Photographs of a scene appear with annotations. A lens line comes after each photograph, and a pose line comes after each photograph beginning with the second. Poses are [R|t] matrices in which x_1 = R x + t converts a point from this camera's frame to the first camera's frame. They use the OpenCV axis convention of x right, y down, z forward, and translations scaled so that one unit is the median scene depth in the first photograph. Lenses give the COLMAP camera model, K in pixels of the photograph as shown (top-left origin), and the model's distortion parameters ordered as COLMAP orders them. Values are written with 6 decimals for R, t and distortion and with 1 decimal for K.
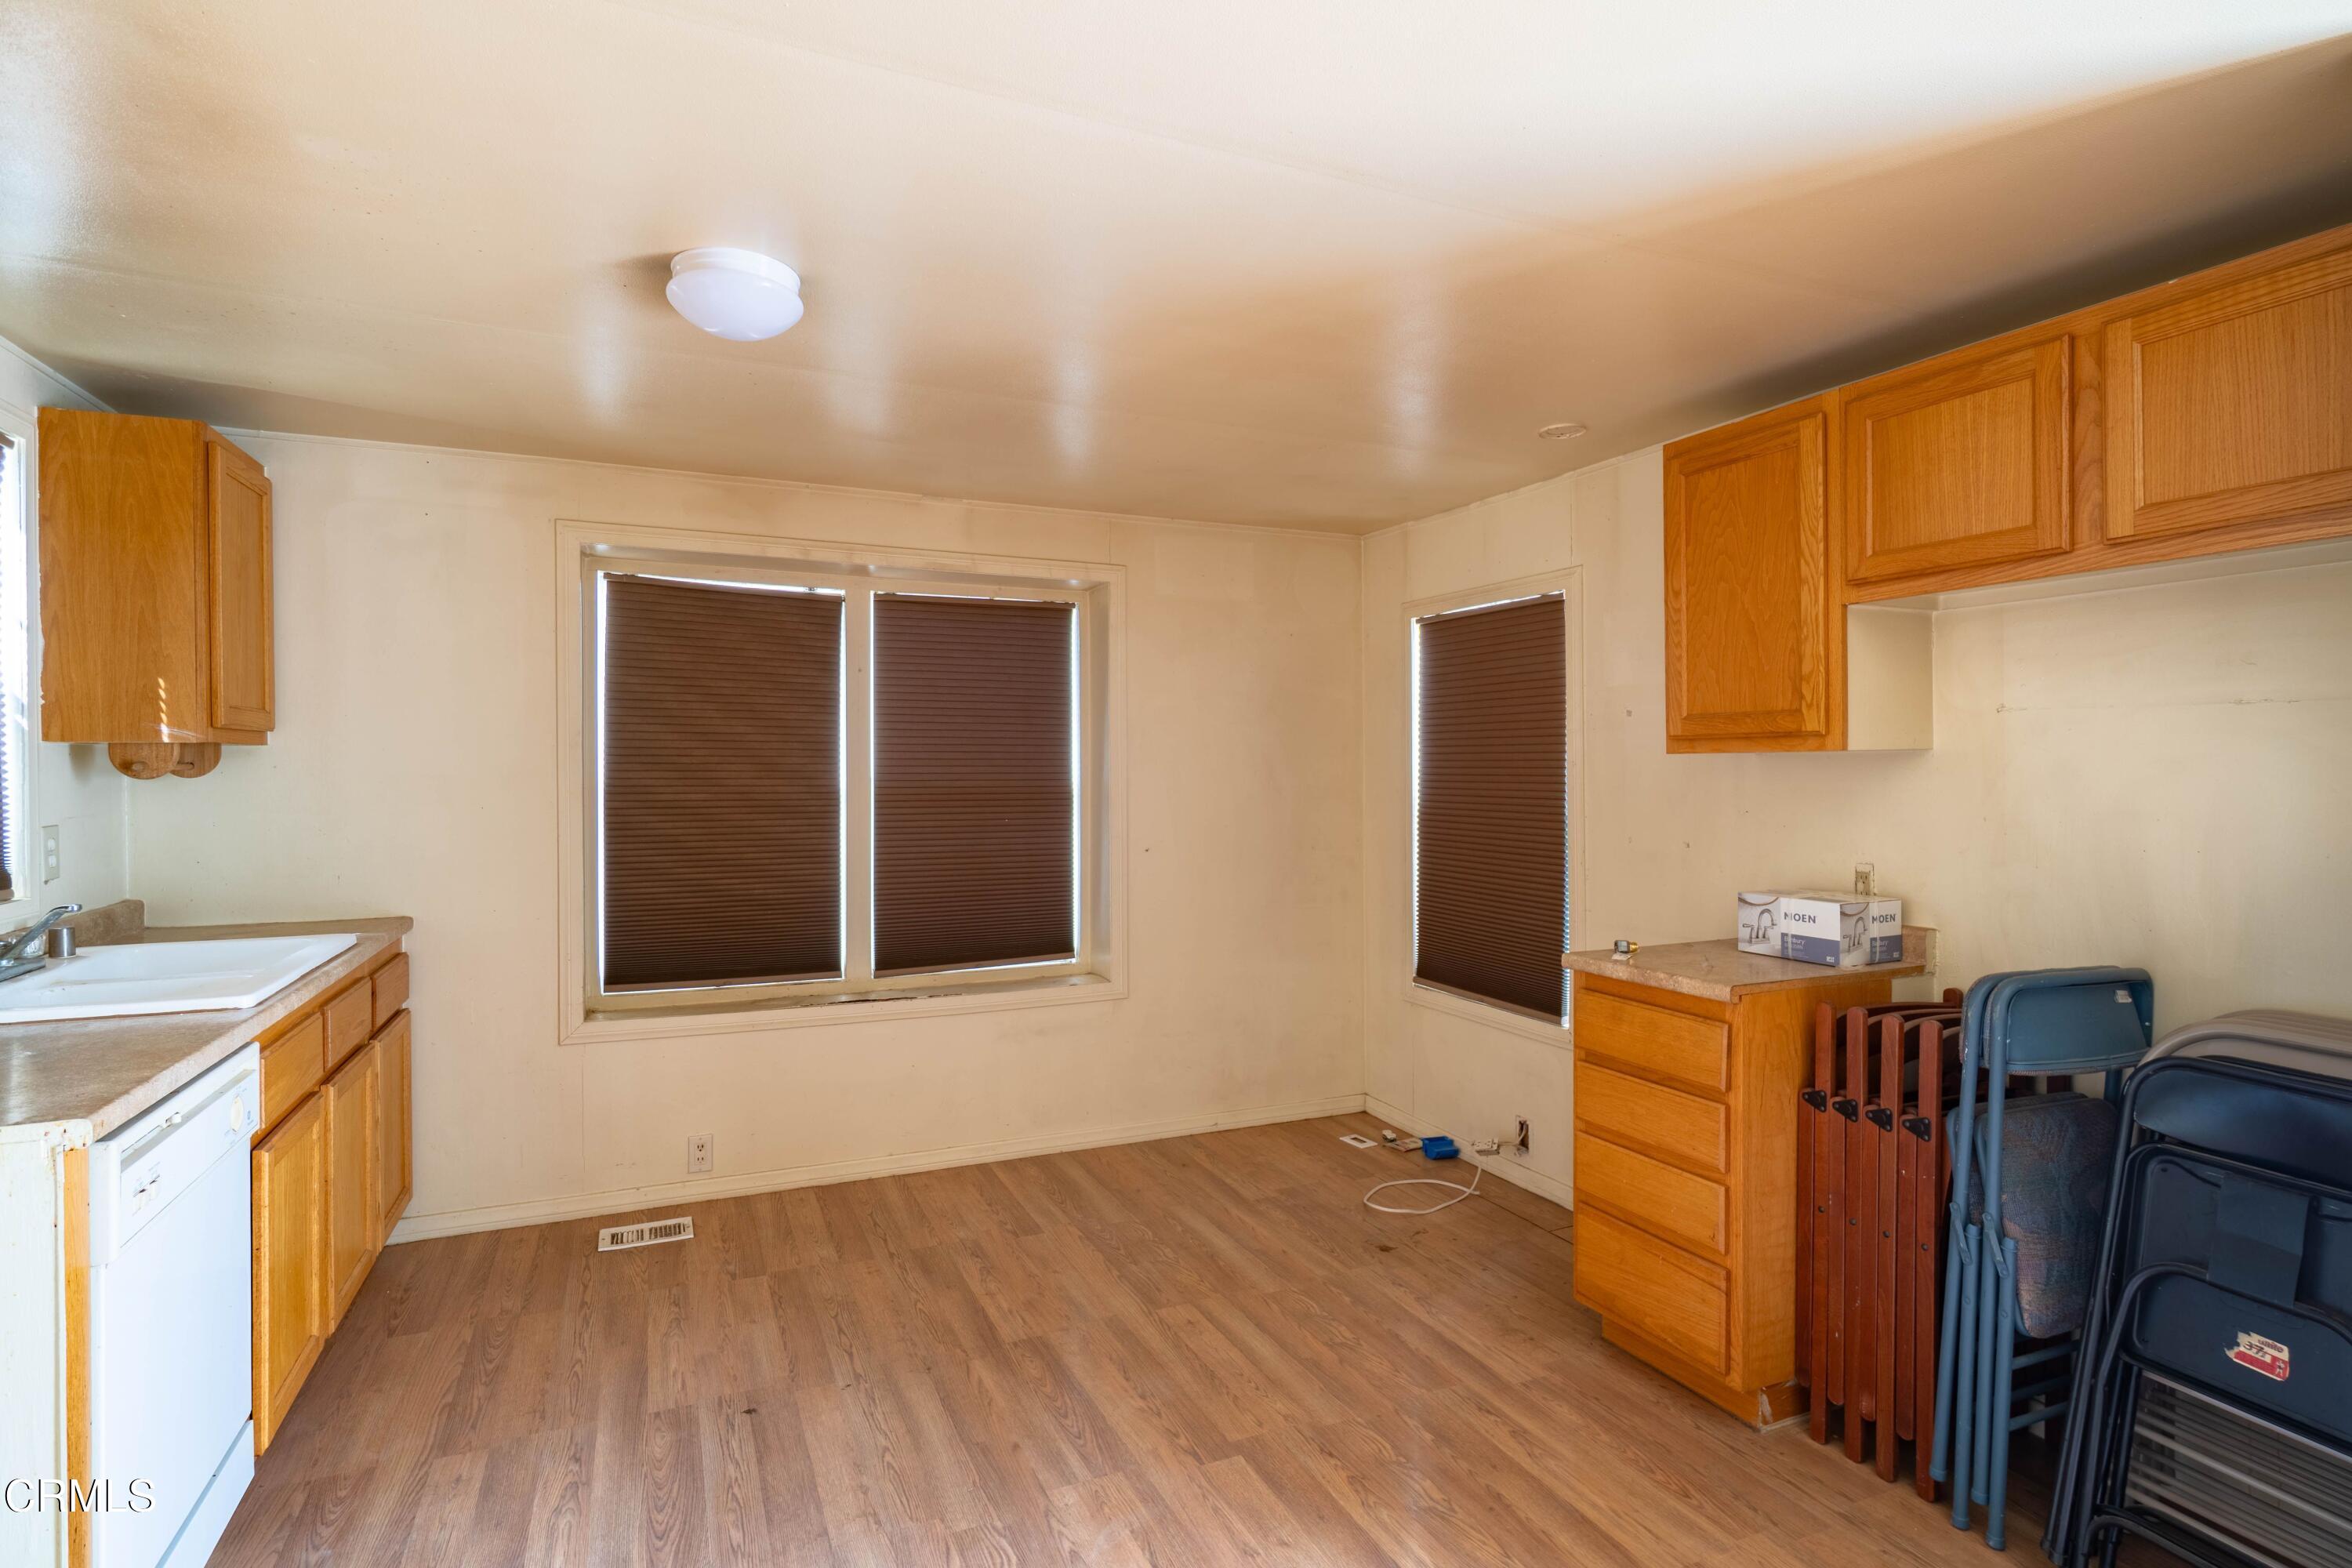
lens RADIAL K [[1155.1, 0, 1176.0], [0, 1155.1, 784.0], [0, 0, 1]] dist [0.004471, -0.000263]
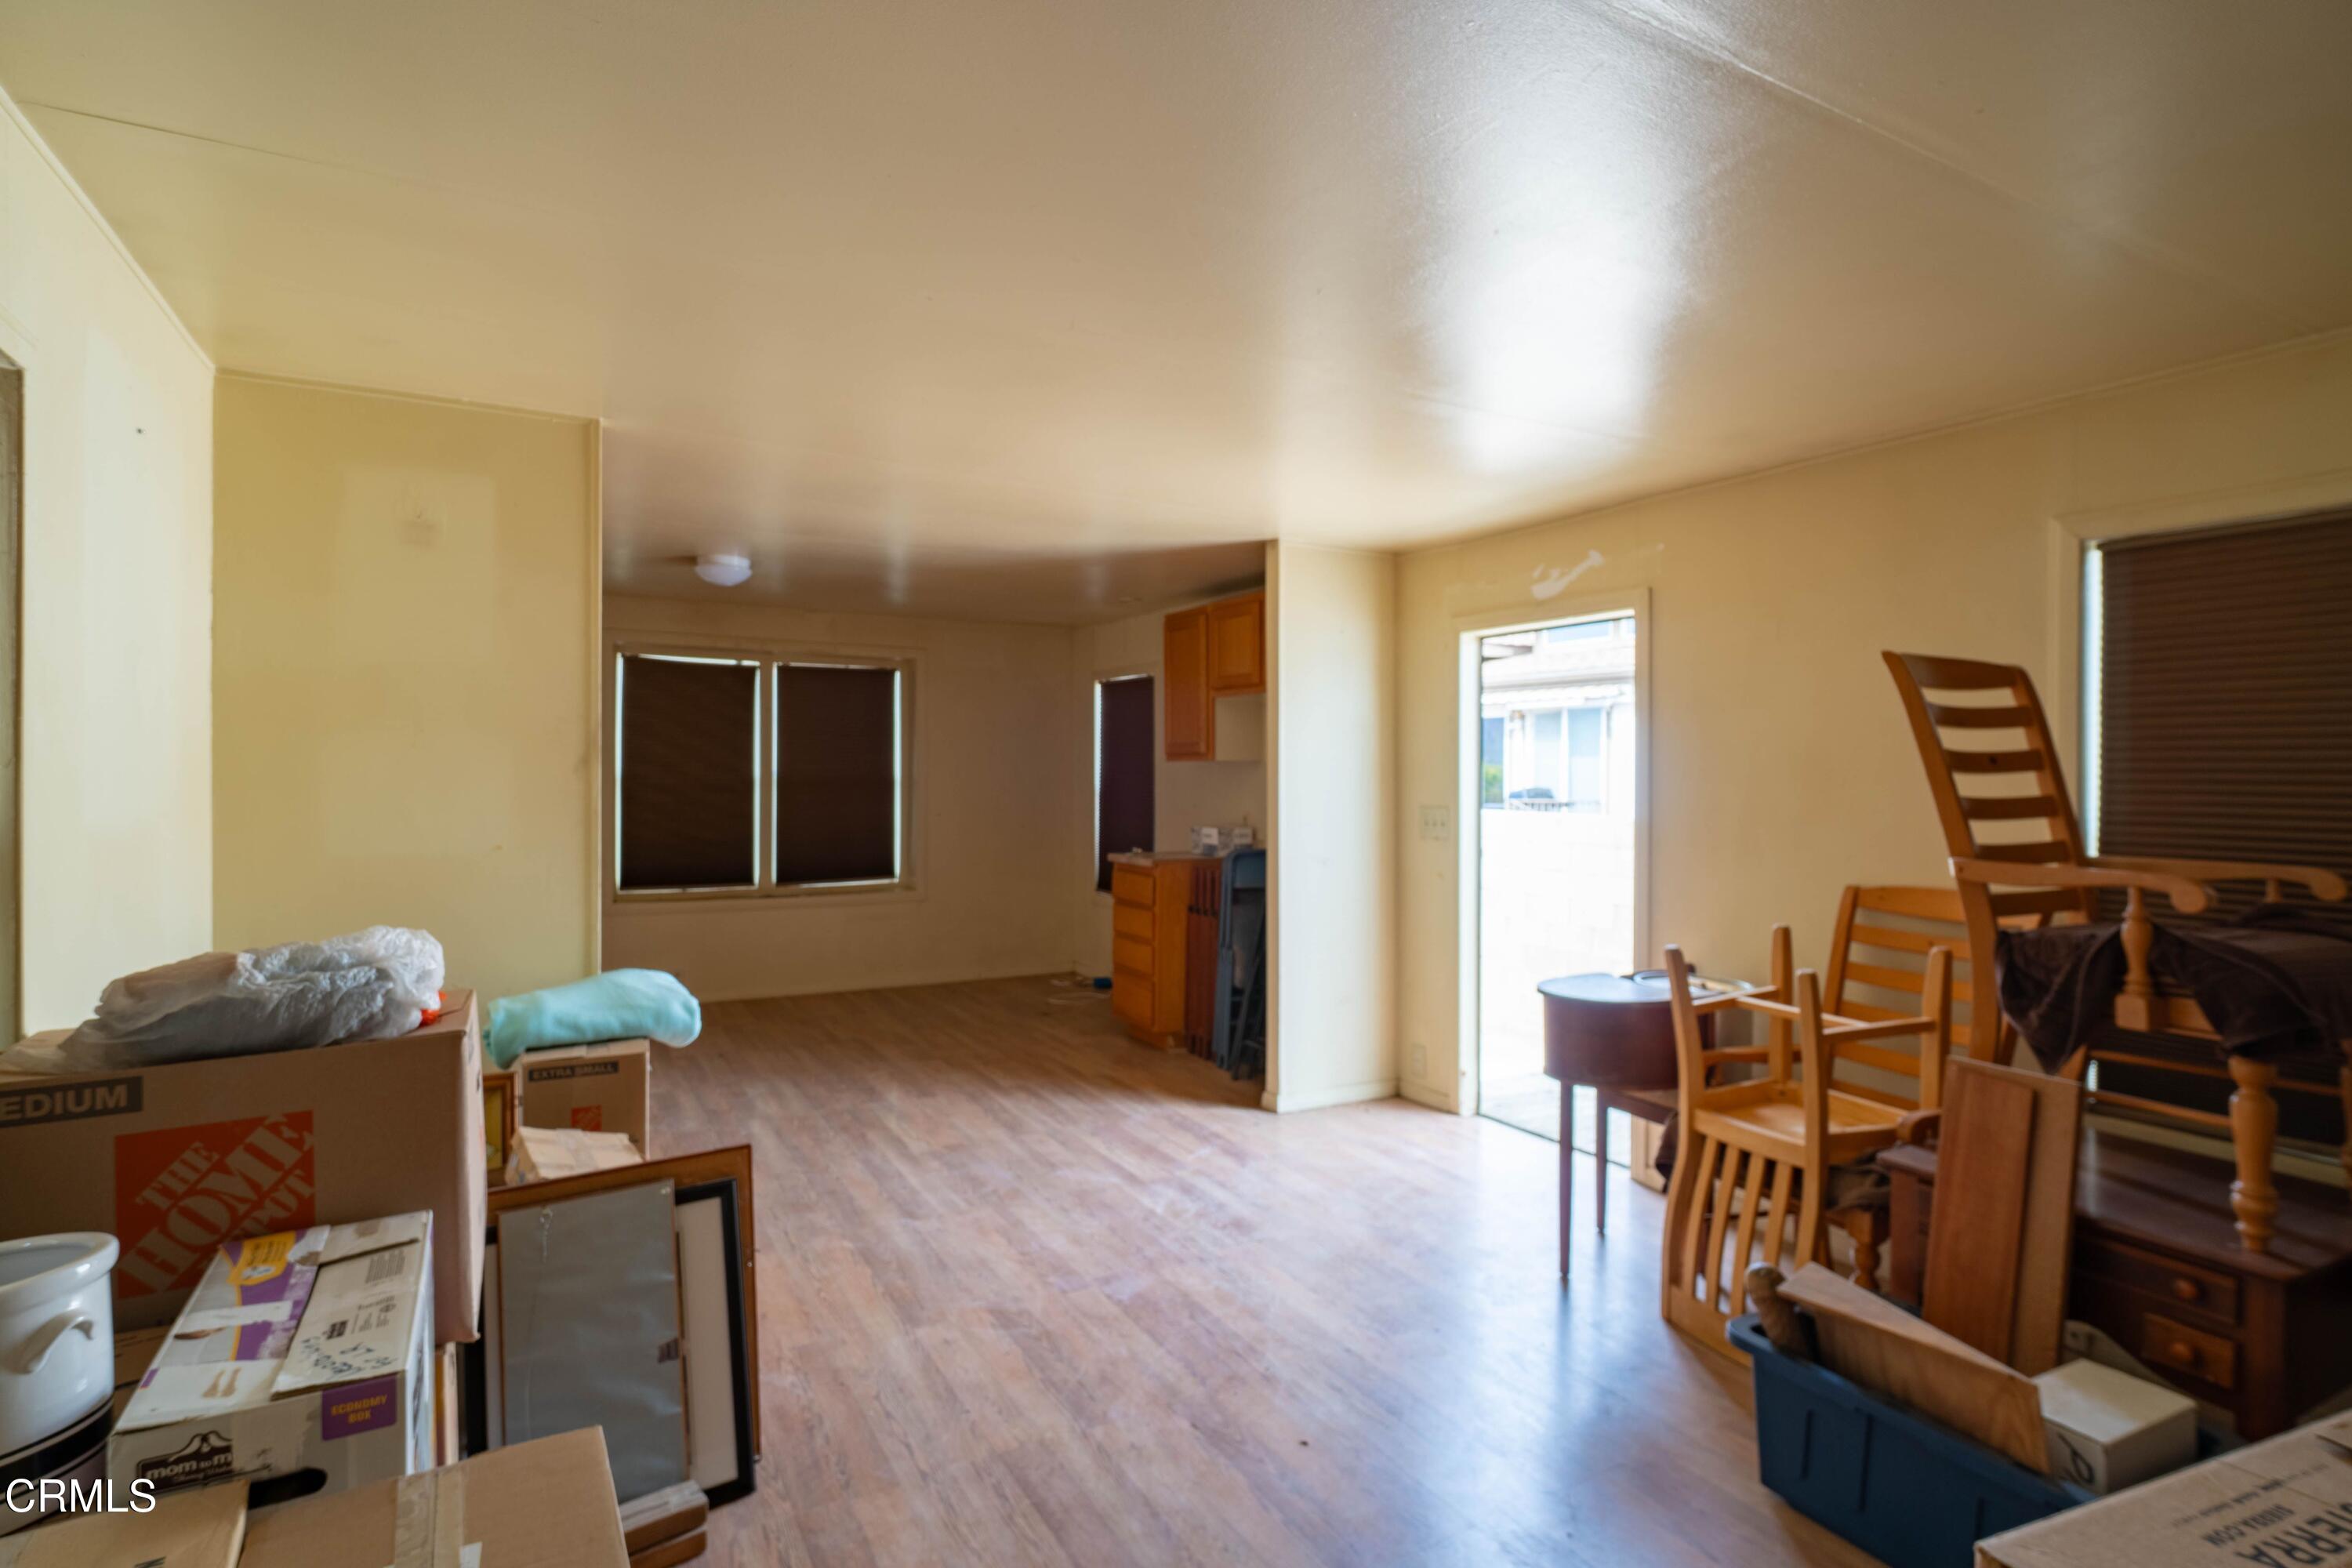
lens RADIAL K [[1141.3, 0, 1176.0], [0, 1141.3, 784.0], [0, 0, 1]] dist [-0.000674, -0.000266]
pose [[0.995620, 0.005191, 0.093347, 0.191224], [-0.005130, 0.999986, -0.000899, 0.012860], [-0.093351, 0.000416, 0.995633, -0.820133]]
